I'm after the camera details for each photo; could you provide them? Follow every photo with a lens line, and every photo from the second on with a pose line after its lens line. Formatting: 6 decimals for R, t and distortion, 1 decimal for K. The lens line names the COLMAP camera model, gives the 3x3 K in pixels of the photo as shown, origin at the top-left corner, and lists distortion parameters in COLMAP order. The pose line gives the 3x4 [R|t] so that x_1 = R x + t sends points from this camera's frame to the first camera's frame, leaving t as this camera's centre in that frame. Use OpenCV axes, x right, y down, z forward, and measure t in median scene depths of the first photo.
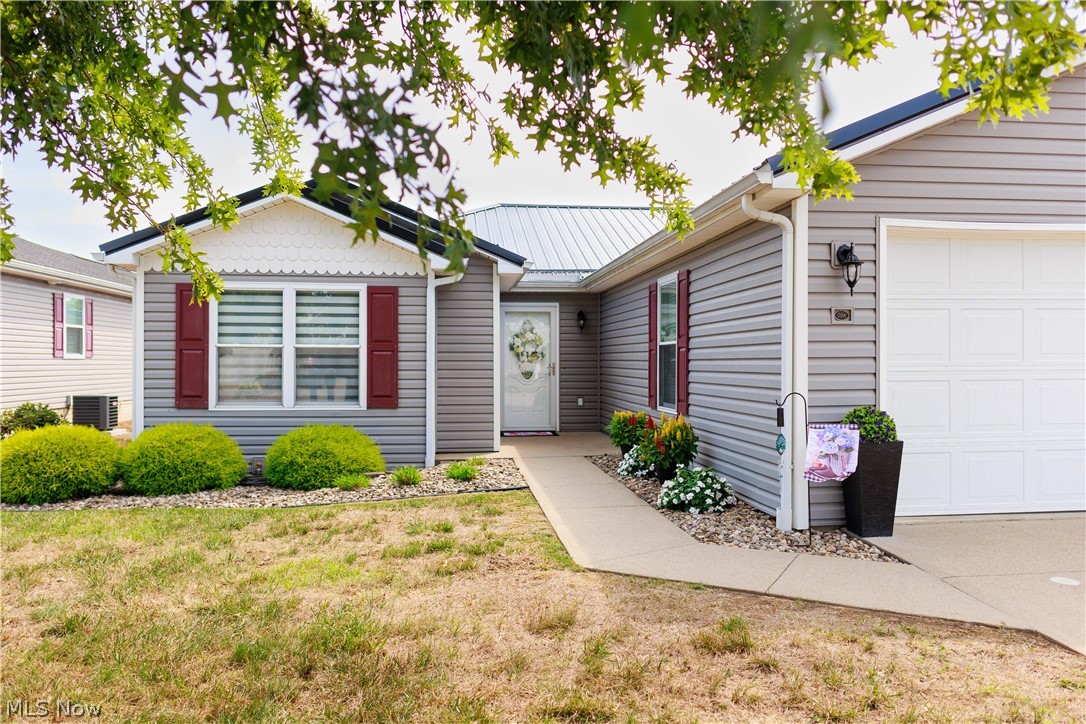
lens RADIAL K [[778.9, 0, 531.7], [0, 778.9, 362.6], [0, 0, 1]] dist [0.021193, -0.020236]
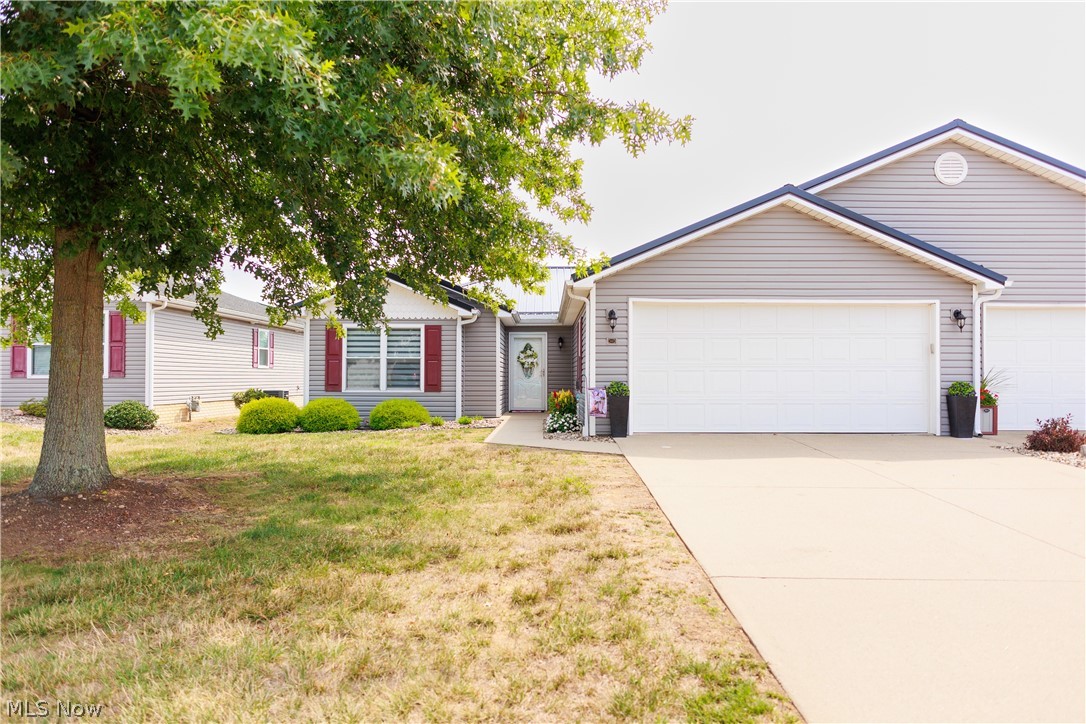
lens RADIAL K [[778.9, 0, 553.1], [0, 778.9, 363.9], [0, 0, 1]] dist [0.021193, -0.020236]
pose [[0.991819, -0.003313, -0.127606, 0.324576], [0.000206, 0.999703, -0.024354, 0.037909], [0.127649, 0.024129, 0.991526, -0.783705]]
